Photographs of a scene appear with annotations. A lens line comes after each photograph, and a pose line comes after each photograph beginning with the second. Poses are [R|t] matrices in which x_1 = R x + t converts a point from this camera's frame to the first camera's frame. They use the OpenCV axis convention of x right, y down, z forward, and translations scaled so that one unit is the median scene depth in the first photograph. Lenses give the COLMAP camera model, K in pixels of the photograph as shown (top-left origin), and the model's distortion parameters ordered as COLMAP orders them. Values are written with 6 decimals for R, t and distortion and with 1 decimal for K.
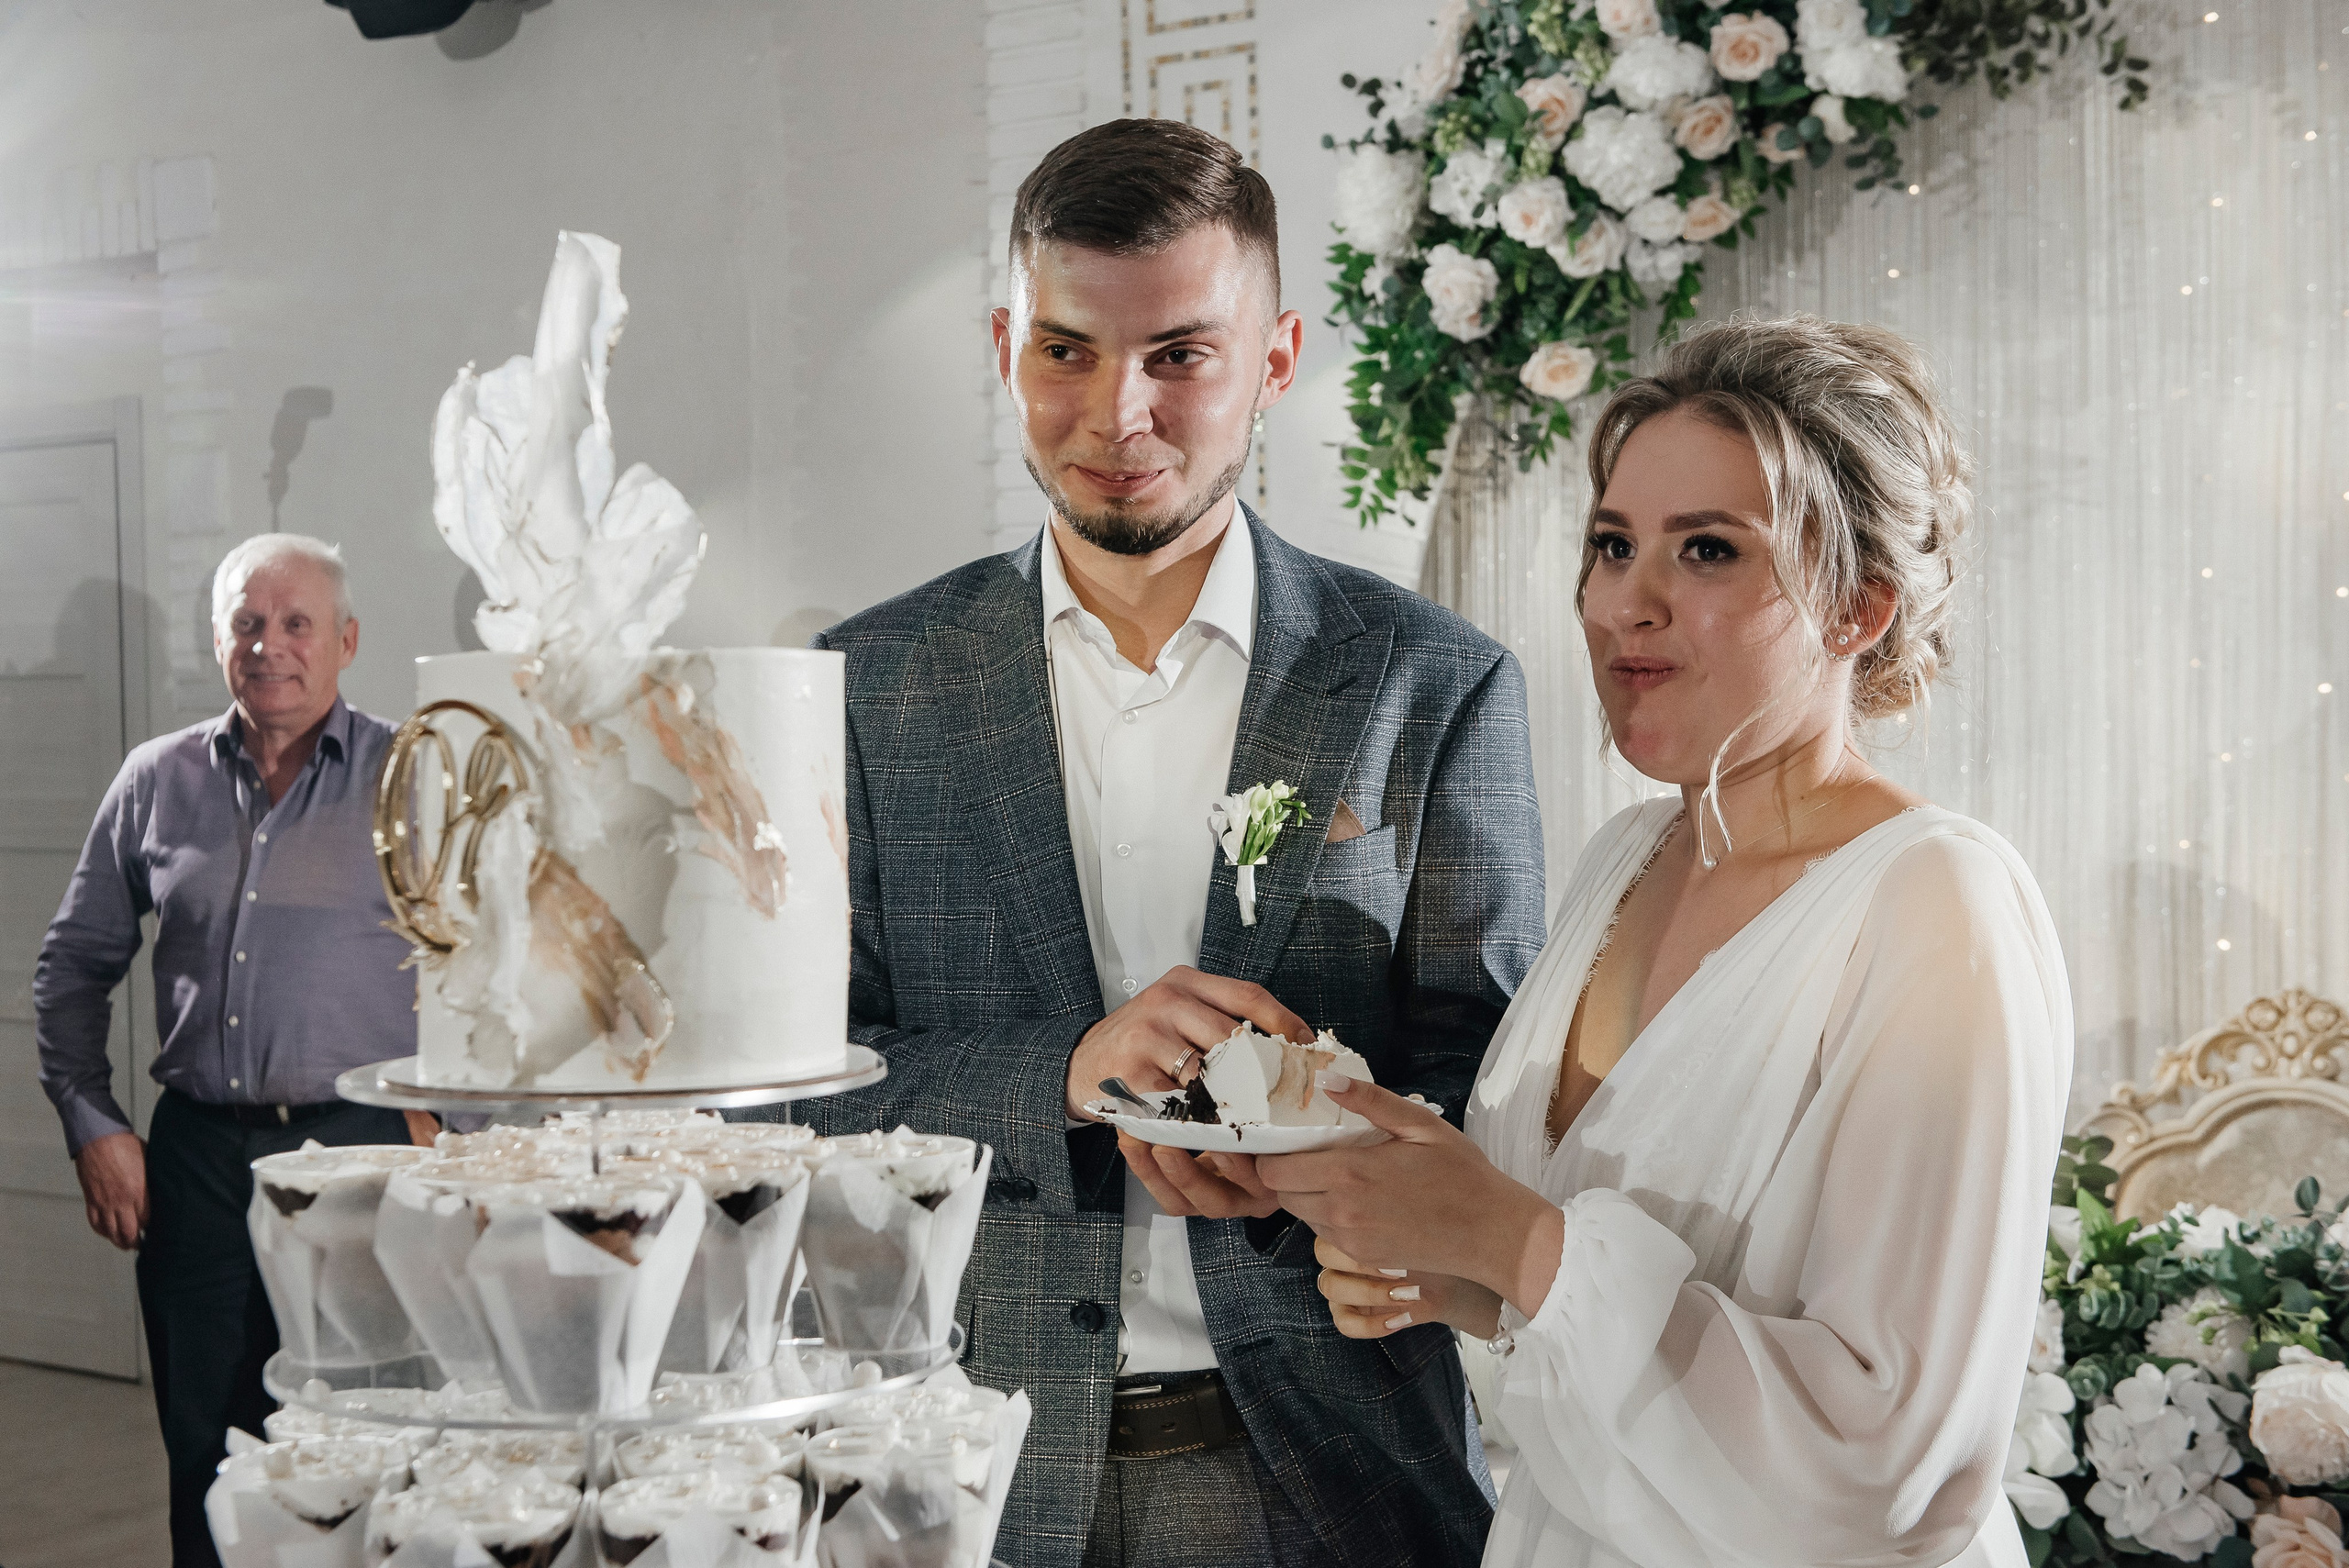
lens RADIAL K [[3313.4, 0, 1182.9], [0, 3313.4, 782.6], [0, 0, 1]] dist [-0.024471, 0.000000]
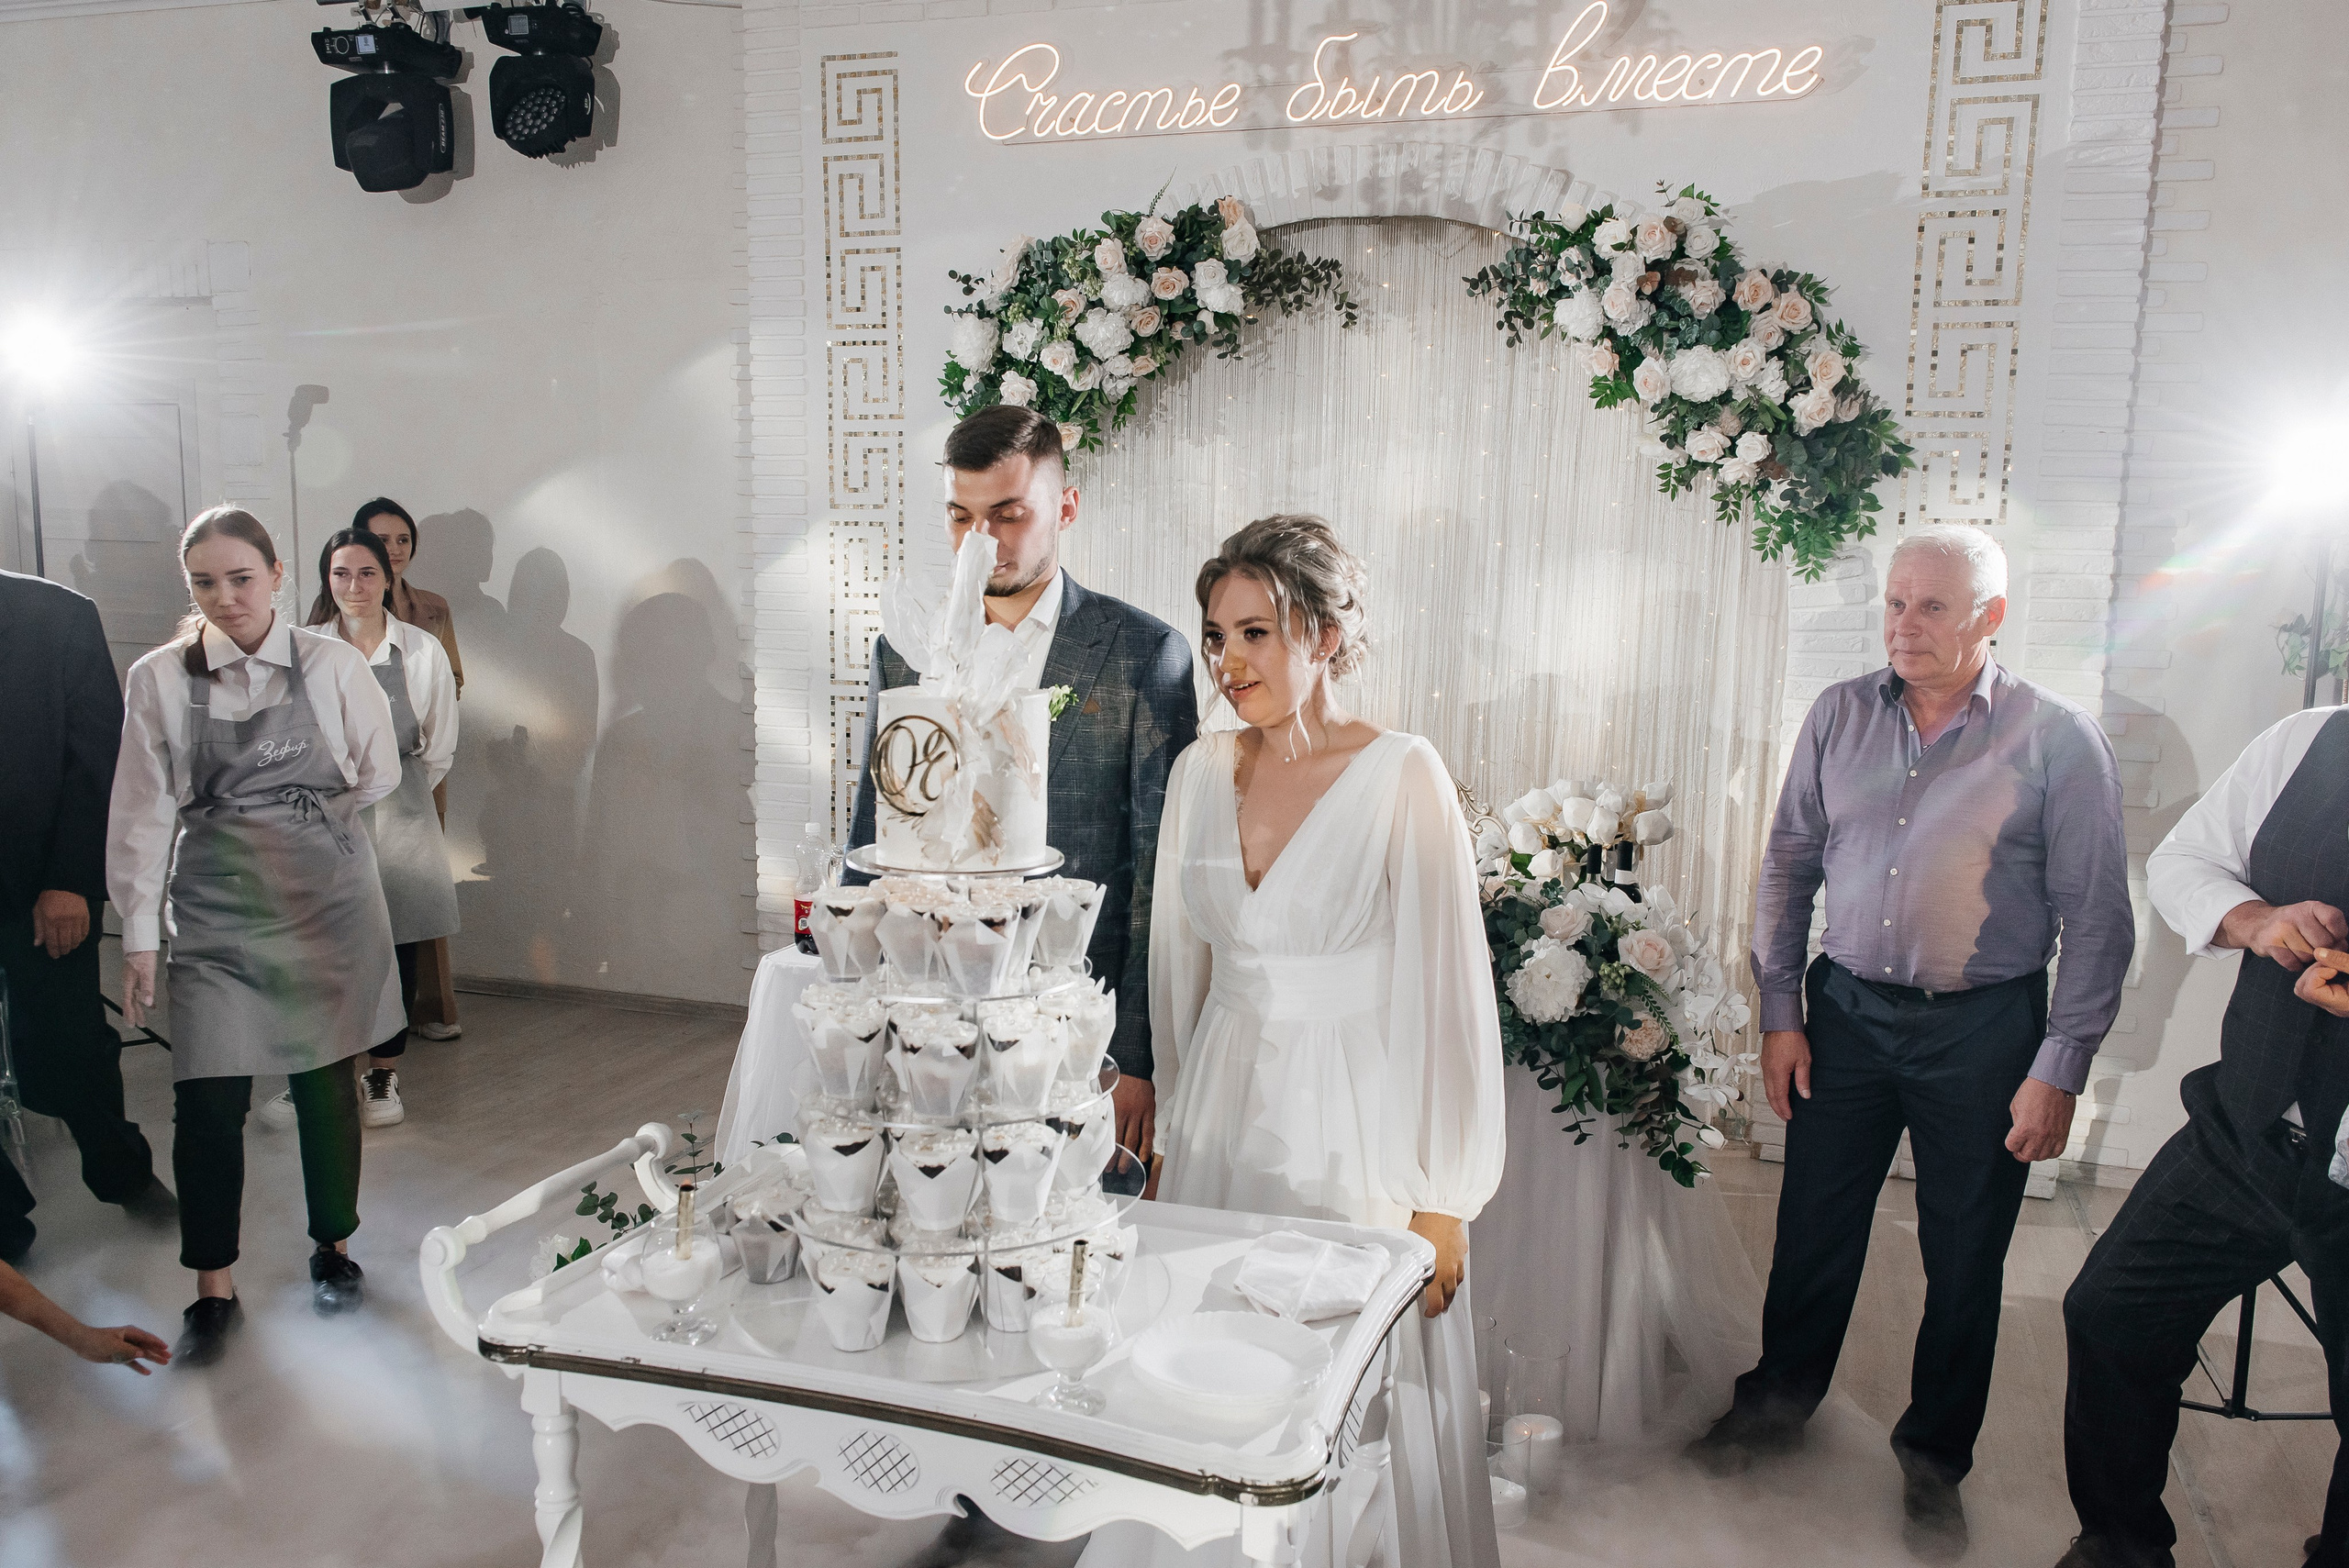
lens RADIAL K [[1831.3, 0, 1178.6], [0, 1831.3, 792.0], [0, 0, 1]] dist [0.008351, -0.002020]
pose [[0.965662, -0.003224, 0.259780, -0.113964], [-0.026466, 0.993501, 0.110708, -0.036823], [-0.258448, -0.113782, 0.959301, -0.110816]]
